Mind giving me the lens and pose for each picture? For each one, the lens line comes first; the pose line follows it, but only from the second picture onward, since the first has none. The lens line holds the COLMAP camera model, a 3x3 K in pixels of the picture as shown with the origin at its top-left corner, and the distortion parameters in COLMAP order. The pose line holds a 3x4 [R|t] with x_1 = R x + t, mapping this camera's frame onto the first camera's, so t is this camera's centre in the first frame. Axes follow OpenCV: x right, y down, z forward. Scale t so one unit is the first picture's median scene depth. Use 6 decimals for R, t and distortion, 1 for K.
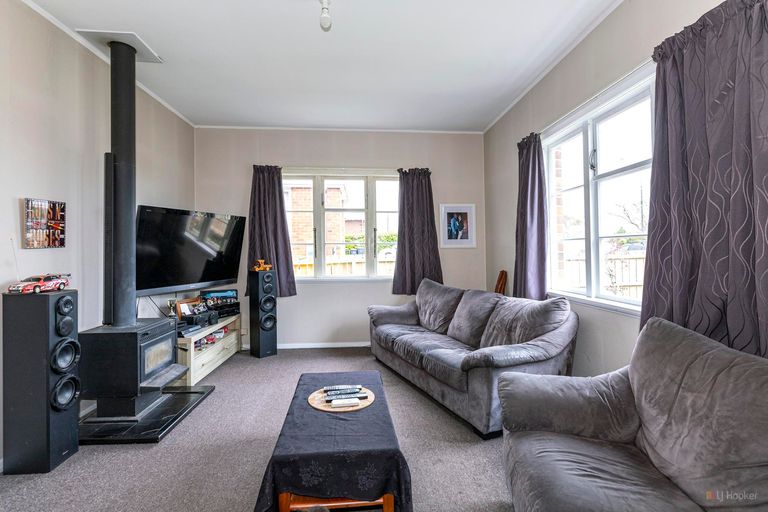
lens RADIAL K [[375.0, 0, 386.4], [0, 375.0, 255.0], [0, 0, 1]] dist [-0.005407, 0.001748]
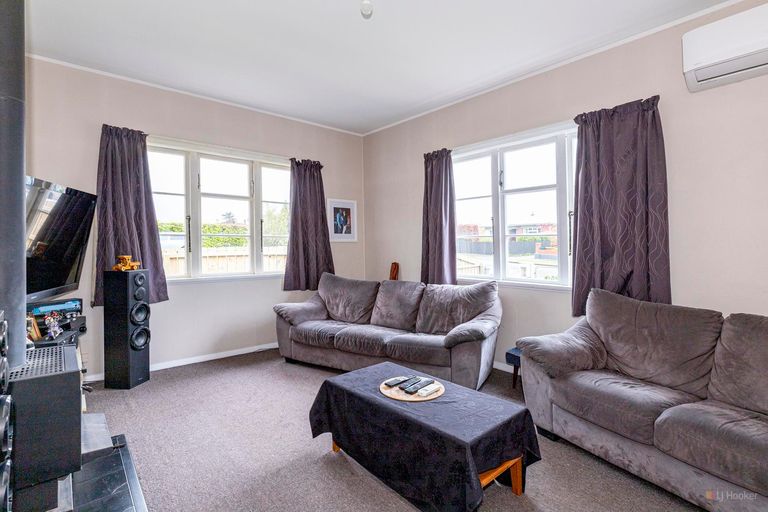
lens RADIAL K [[375.0, 0, 389.2], [0, 375.0, 250.2], [0, 0, 1]] dist [-0.005407, 0.001748]
pose [[0.801713, -0.002883, 0.597702, -0.349371], [0.000383, 0.999991, 0.004310, -0.000476], [-0.597709, -0.003227, 0.801706, 0.095613]]
